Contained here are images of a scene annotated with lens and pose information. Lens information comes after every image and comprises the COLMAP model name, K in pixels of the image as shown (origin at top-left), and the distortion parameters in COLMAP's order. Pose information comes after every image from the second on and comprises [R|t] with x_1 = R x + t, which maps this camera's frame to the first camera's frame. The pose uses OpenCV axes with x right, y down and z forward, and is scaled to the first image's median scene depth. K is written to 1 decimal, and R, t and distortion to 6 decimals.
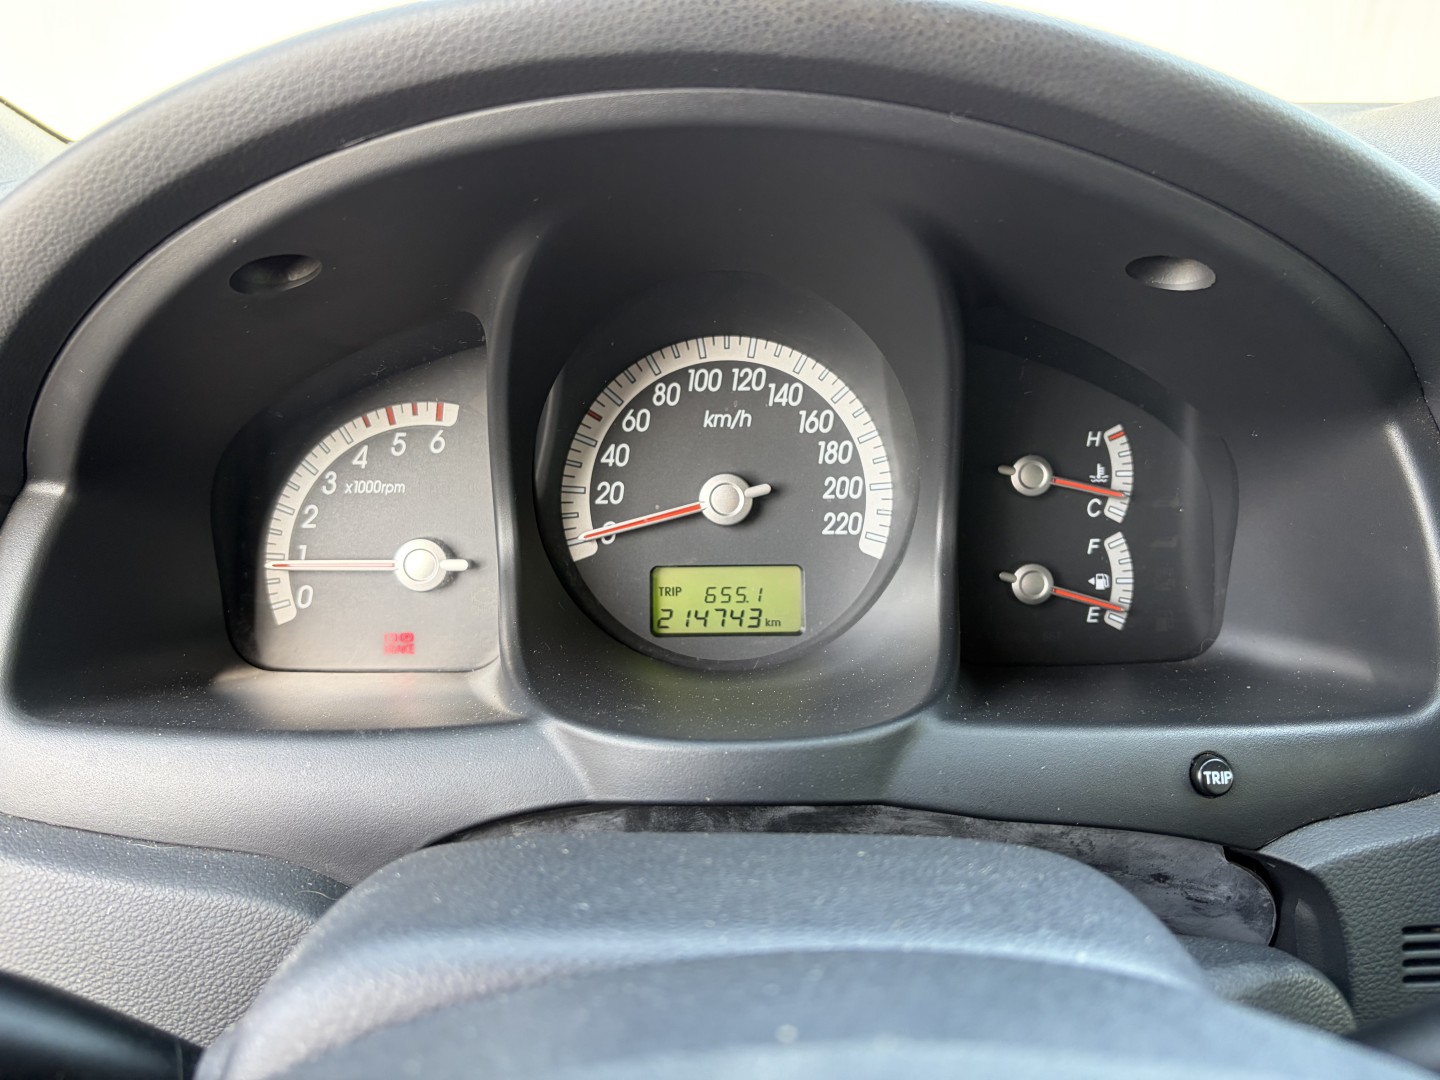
lens RADIAL K [[1120.4, 0, 720.0], [0, 1120.4, 540.0], [0, 0, 1]] dist [0.071320, -0.084990]
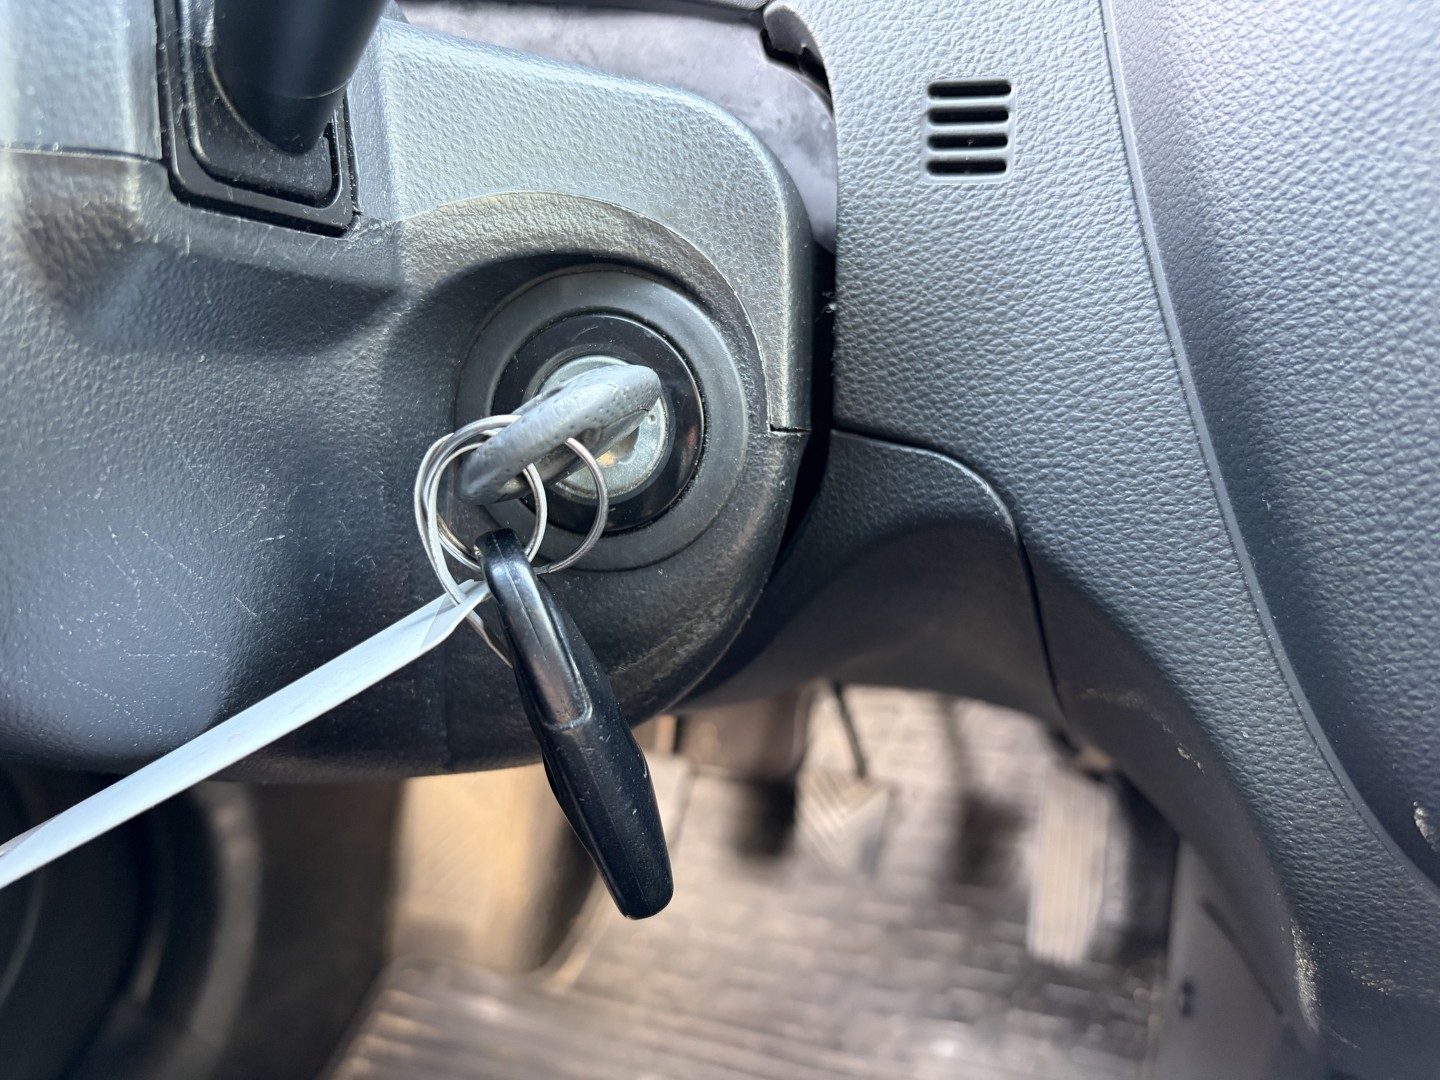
lens RADIAL K [[1120.4, 0, 720.0], [0, 1120.4, 540.0], [0, 0, 1]] dist [0.071320, -0.084990]
pose [[0.914199, 0.070915, -0.399014, 0.551713], [-0.010874, 0.988509, 0.150772, 0.361492], [0.405121, -0.133497, 0.904464, 0.224336]]
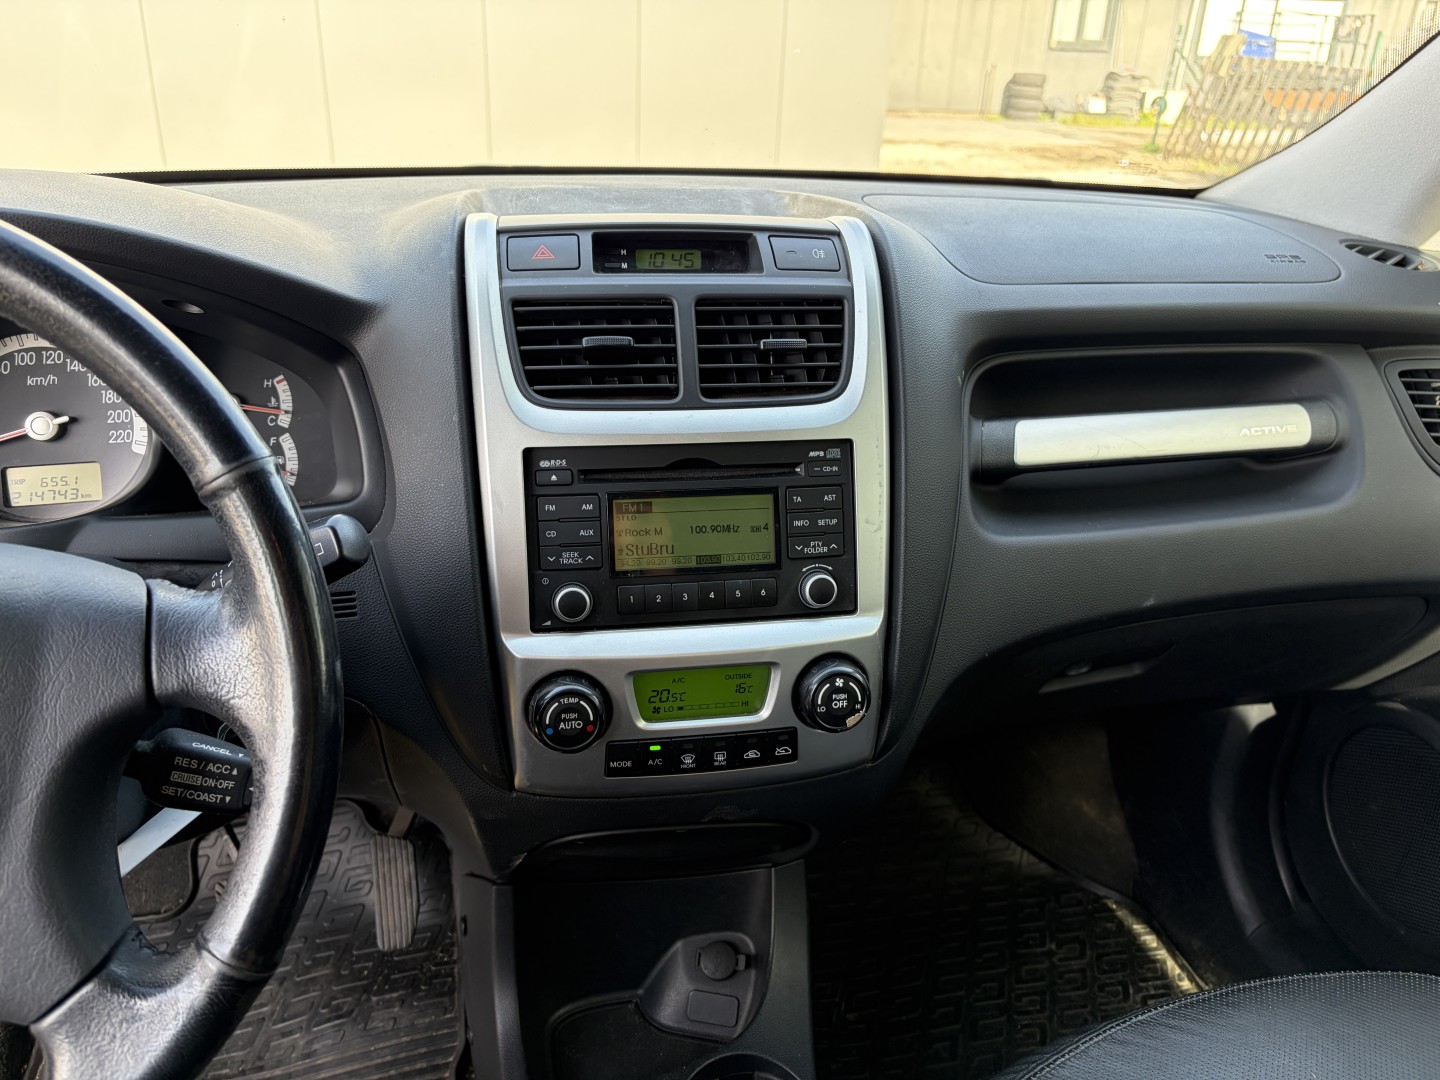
lens RADIAL K [[1119.0, 0, 726.5], [0, 1119.0, 547.0], [0, 0, 1]] dist [0.068043, -0.064934]
pose [[0.969544, -0.082371, 0.230649, 0.611998], [0.070947, 0.995827, 0.057408, 0.124870], [-0.234415, -0.039296, 0.971342, -0.984260]]
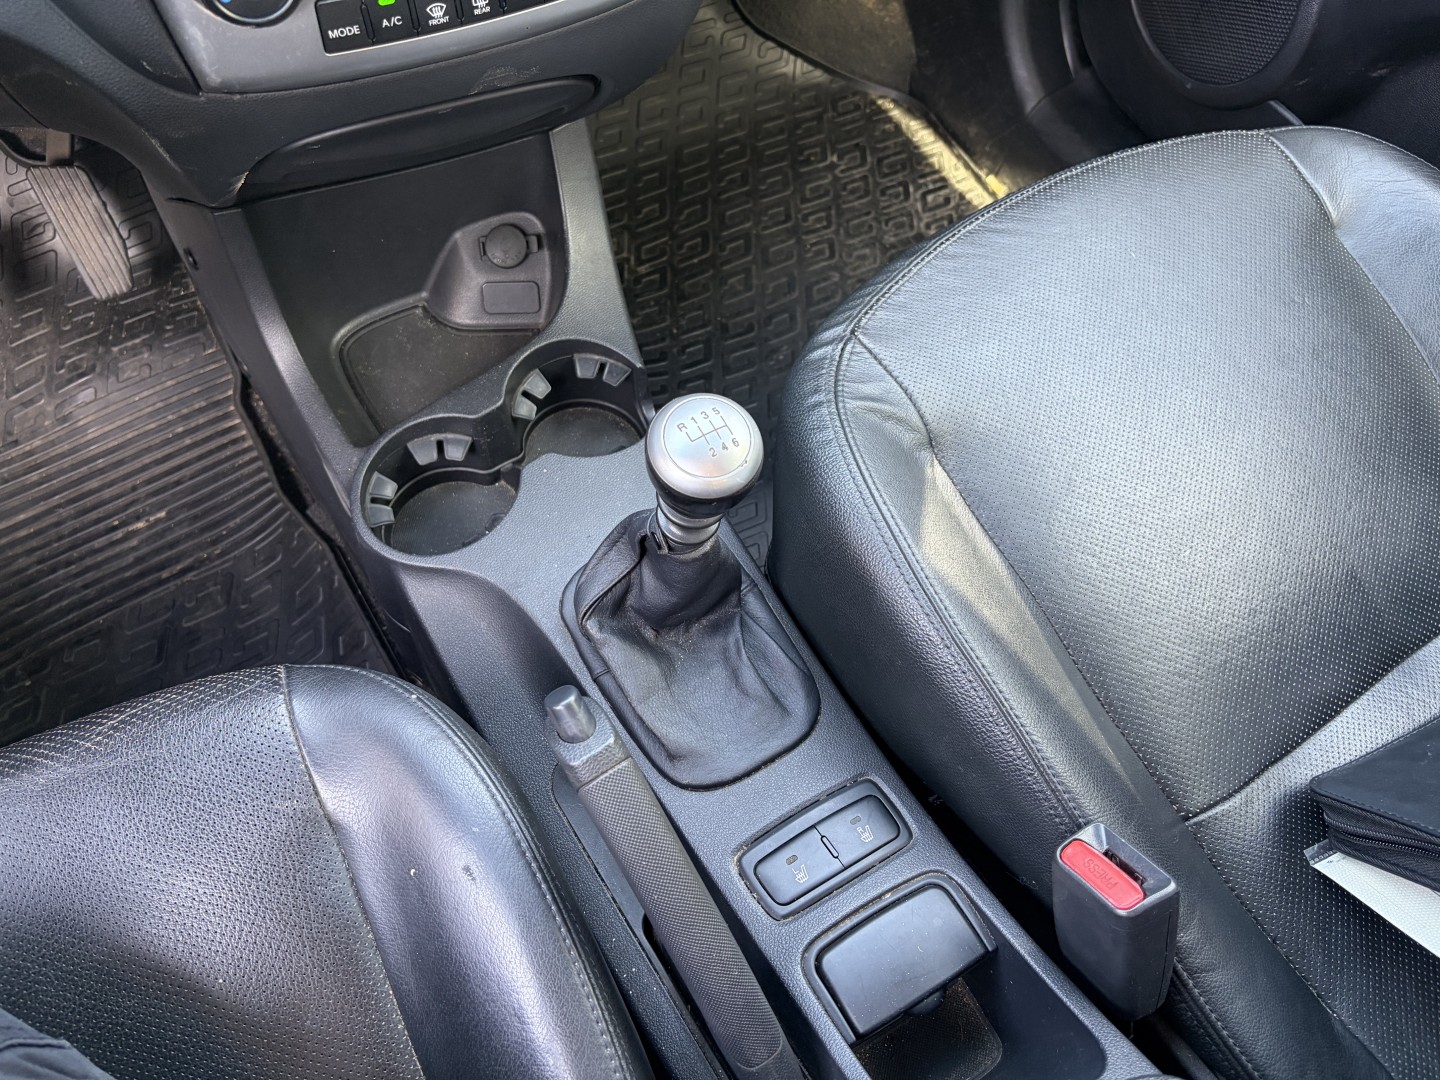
lens RADIAL K [[1122.0, 0, 725.3], [0, 1122.0, 540.8], [0, 0, 1]] dist [0.004209, 0.000581]
pose [[0.864831, -0.414813, 0.282839, 0.606847], [0.132197, 0.731617, 0.668776, 0.180124], [-0.484347, -0.540987, 0.687562, -0.659631]]
